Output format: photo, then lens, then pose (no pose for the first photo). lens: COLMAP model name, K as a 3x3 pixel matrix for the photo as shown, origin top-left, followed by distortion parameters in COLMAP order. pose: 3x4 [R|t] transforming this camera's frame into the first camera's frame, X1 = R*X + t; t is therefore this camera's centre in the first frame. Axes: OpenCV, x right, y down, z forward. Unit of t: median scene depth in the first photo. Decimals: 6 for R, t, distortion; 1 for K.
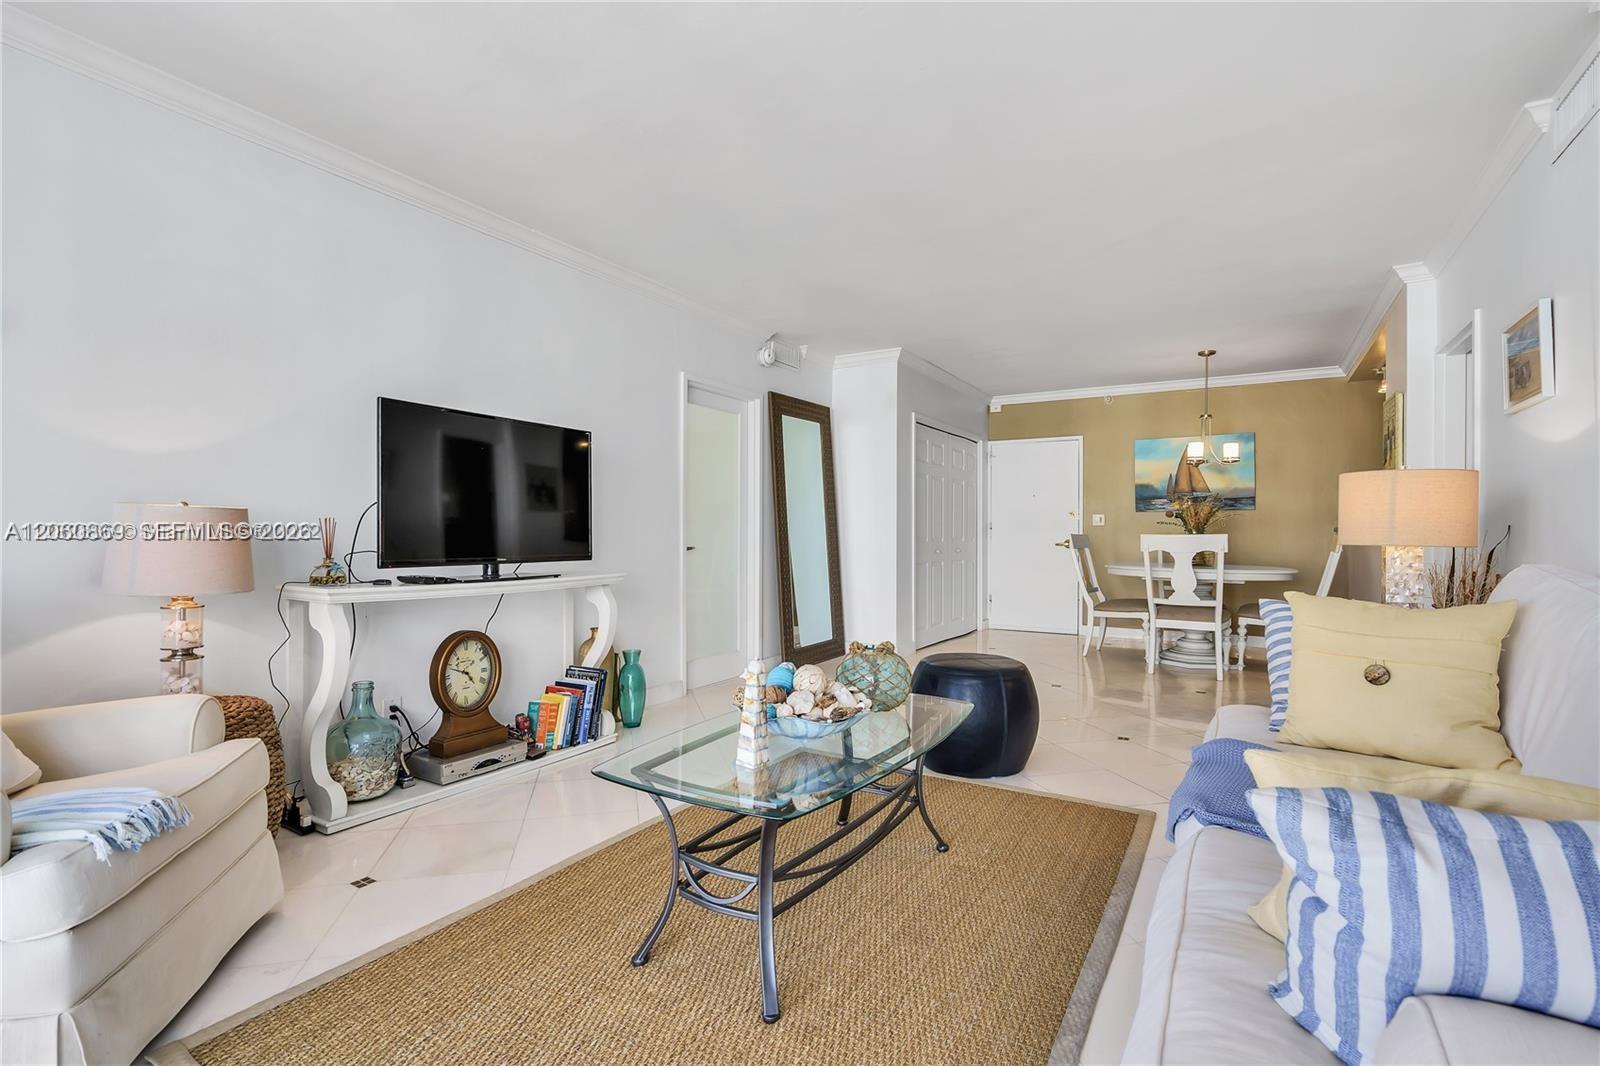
lens RADIAL K [[741.2, 0, 798.7], [0, 741.2, 533.2], [0, 0, 1]] dist [-0.002579, 0.001356]
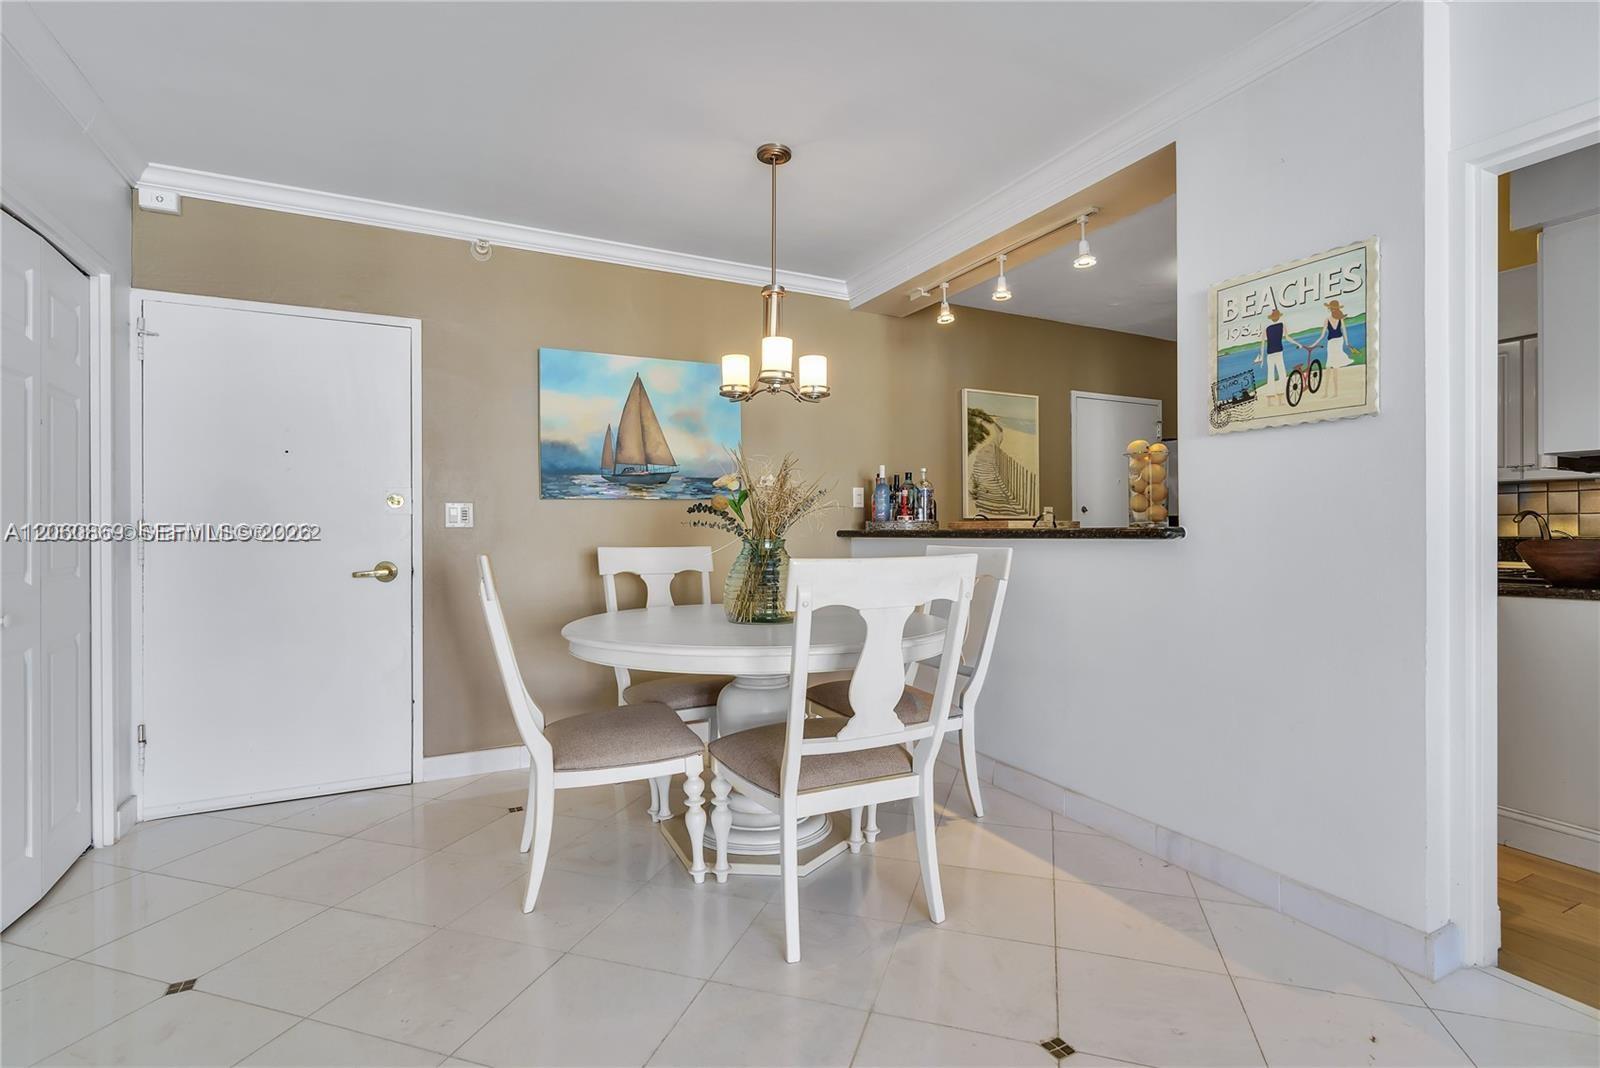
lens RADIAL K [[751.9, 0, 800.6], [0, 751.9, 530.2], [0, 0, 1]] dist [0.001275, 0.000553]
pose [[0.528242, -0.001849, 0.849092, 0.135034], [0.005847, 0.999982, -0.001460, -0.007201], [-0.849074, 0.005736, 0.528243, 0.611278]]
